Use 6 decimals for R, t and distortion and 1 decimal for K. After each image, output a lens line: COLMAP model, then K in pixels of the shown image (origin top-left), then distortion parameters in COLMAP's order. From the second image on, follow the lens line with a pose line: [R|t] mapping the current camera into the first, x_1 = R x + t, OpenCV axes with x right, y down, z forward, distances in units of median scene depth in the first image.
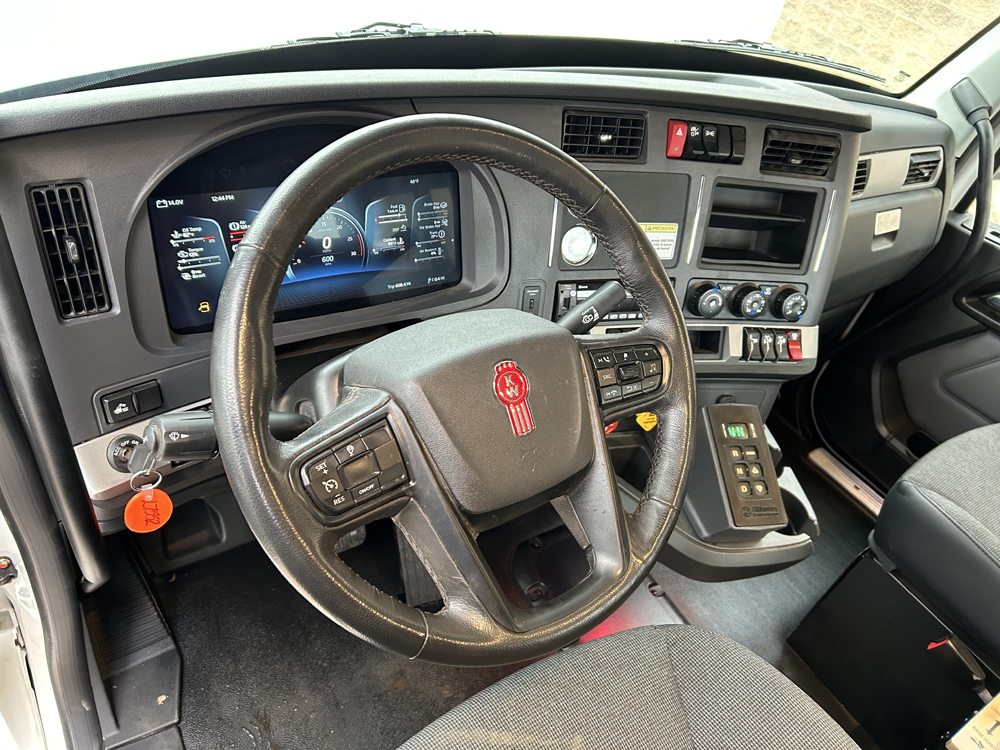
lens RADIAL K [[746.3, 0, 500.0], [0, 746.3, 375.0], [0, 0, 1]] dist [-0.089789, 0.000861]
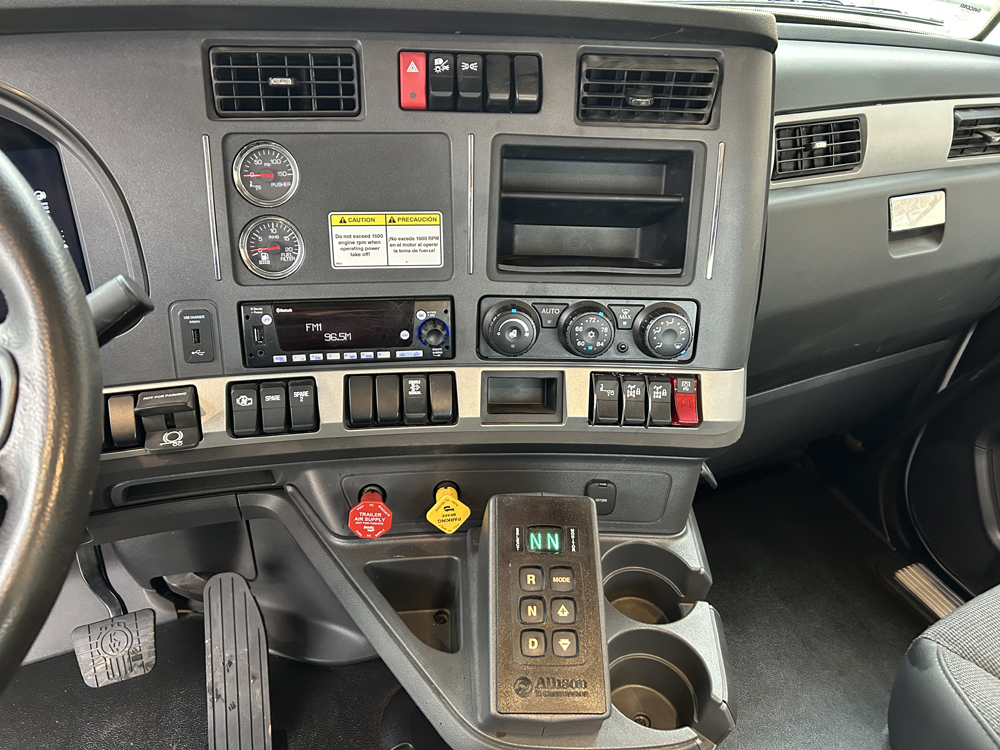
lens RADIAL K [[776.5, 0, 500.6], [0, 776.5, 347.5], [0, 0, 1]] dist [0.004642, -0.079524]
pose [[0.973074, -0.022151, -0.229425, 0.420557], [-0.010224, 0.990244, -0.138970, 0.008182], [0.230265, 0.137573, 0.963354, 0.349178]]
